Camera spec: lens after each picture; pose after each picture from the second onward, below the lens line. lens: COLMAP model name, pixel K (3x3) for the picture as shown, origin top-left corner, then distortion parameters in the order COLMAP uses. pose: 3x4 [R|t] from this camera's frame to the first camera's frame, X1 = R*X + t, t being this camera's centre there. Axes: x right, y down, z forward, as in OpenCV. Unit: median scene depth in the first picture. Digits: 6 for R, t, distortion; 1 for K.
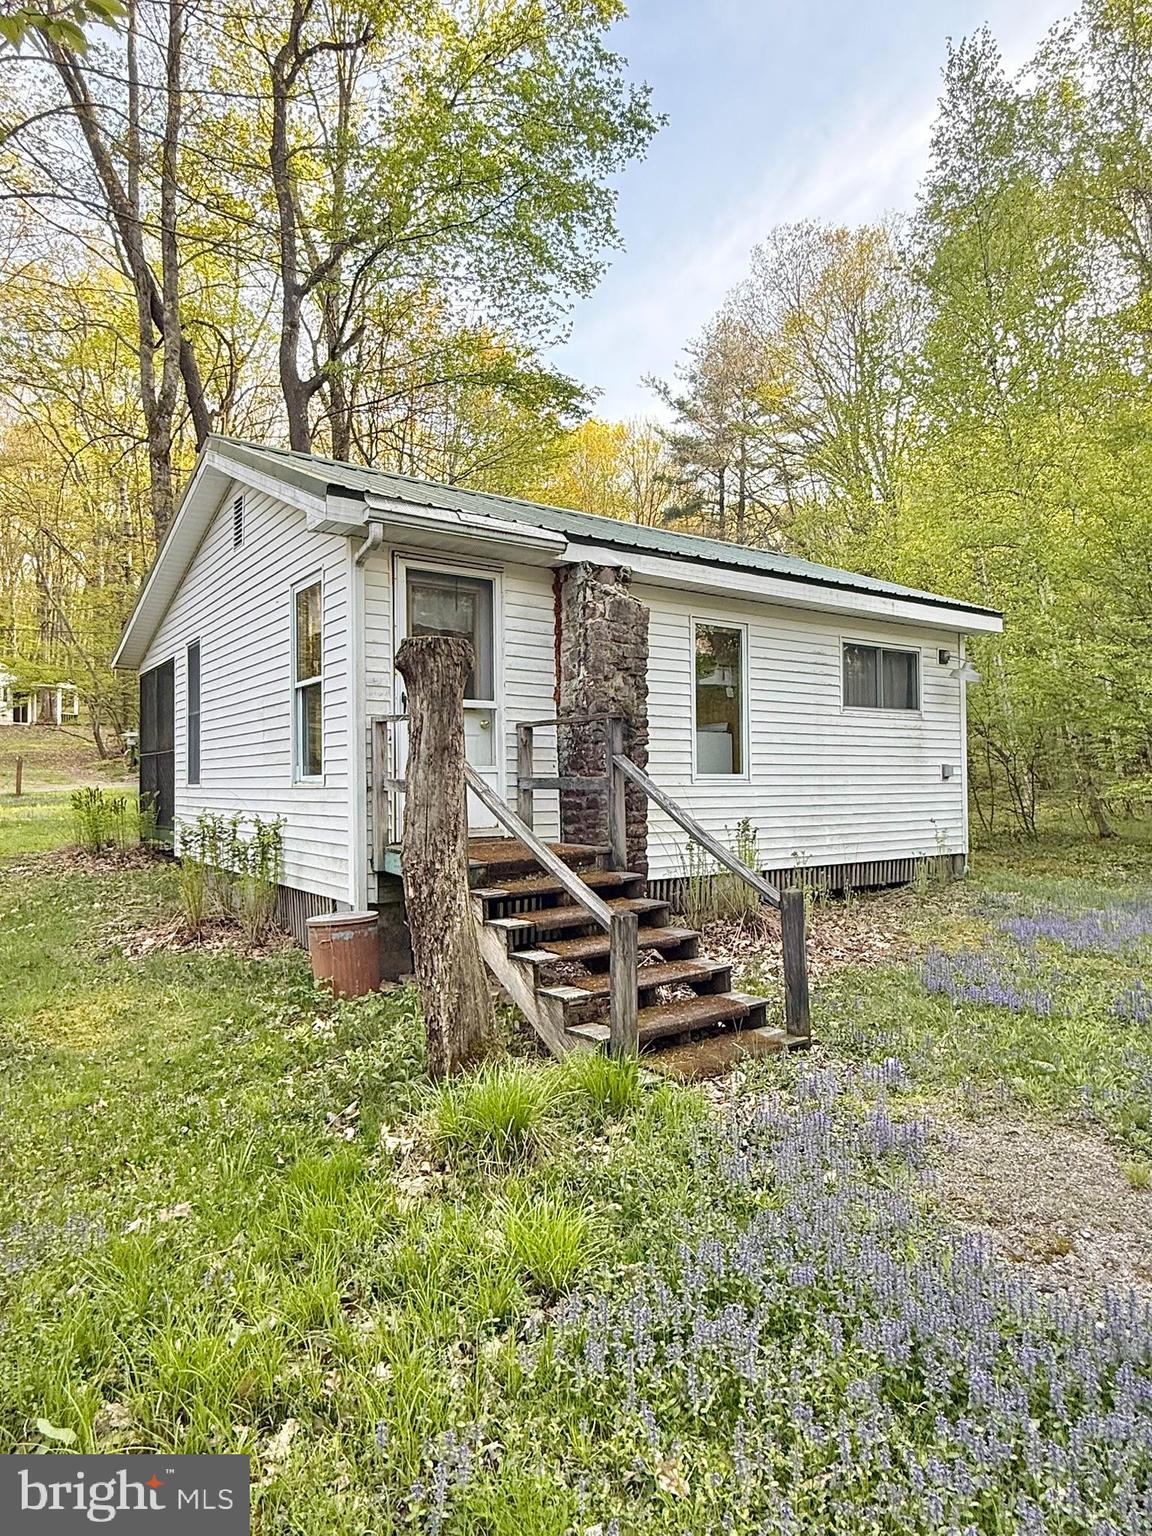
lens RADIAL K [[894.2, 0, 576.0], [0, 894.2, 768.0], [0, 0, 1]] dist [-0.036052, 0.044913]
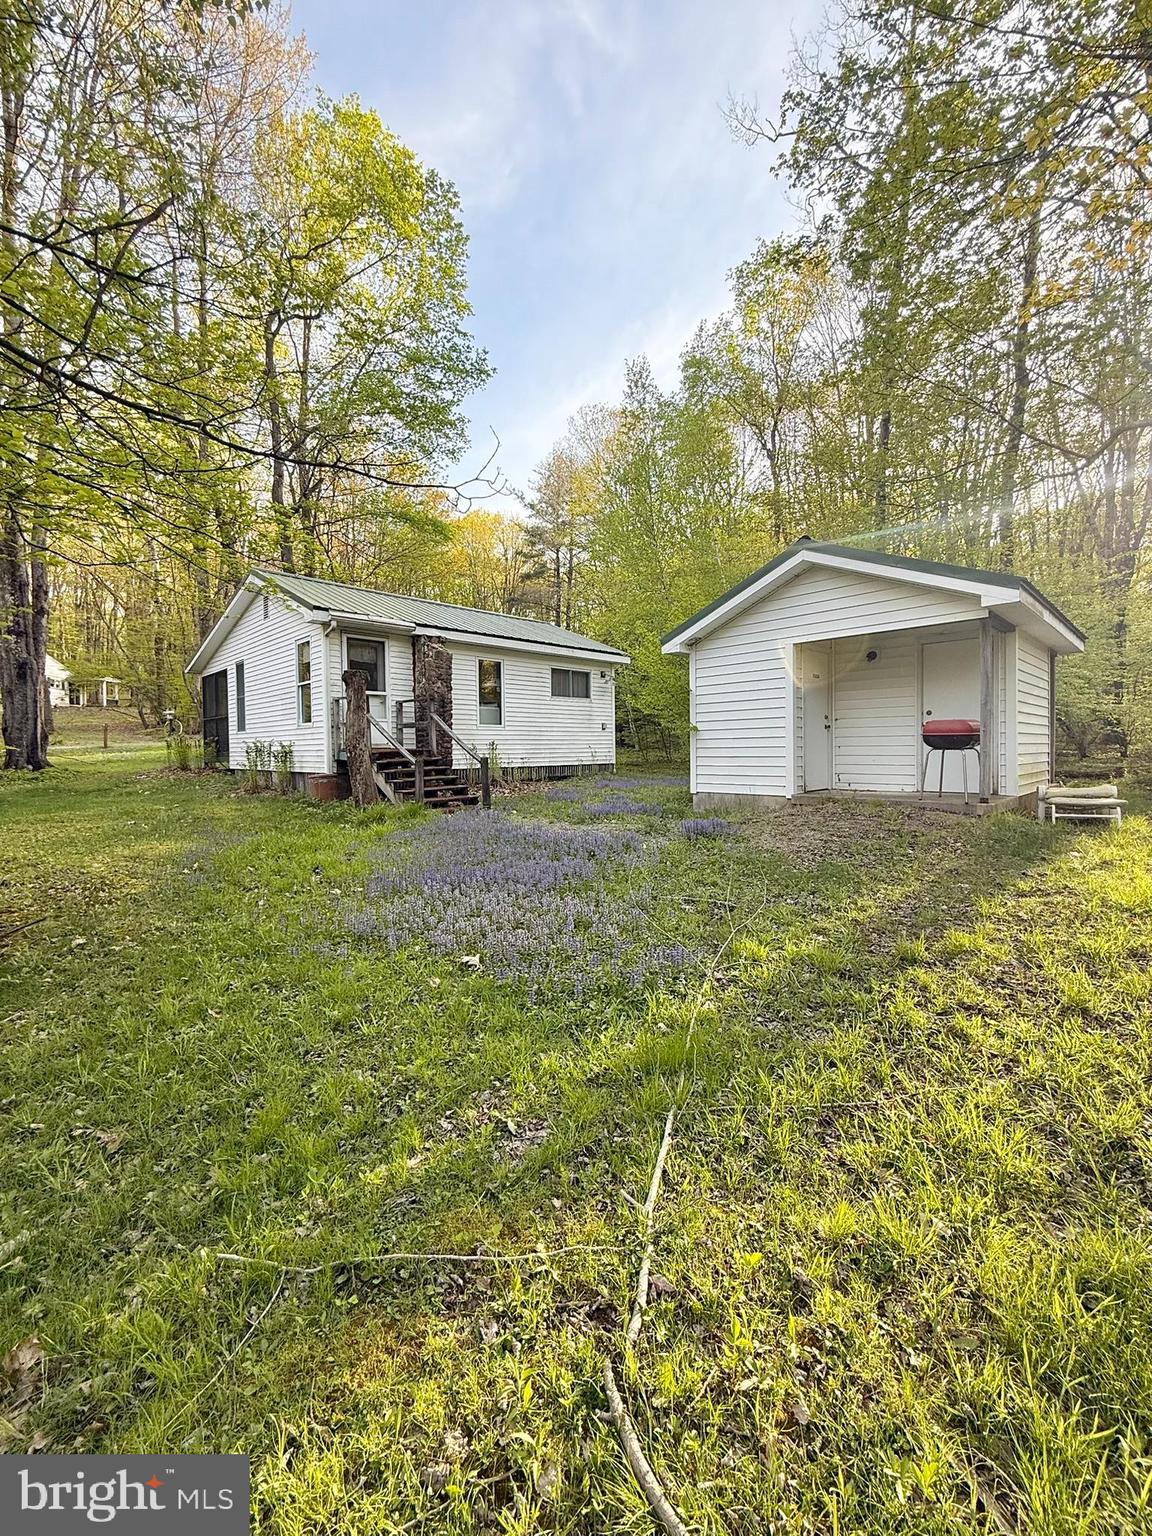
lens RADIAL K [[615.8, 0, 576.0], [0, 615.8, 768.0], [0, 0, 1]] dist [-0.000396, -0.000010]
pose [[0.988252, -0.008435, 0.152601, 0.135611], [0.001908, 0.999079, 0.042868, 0.050998], [-0.152822, -0.042073, 0.987358, -0.619956]]
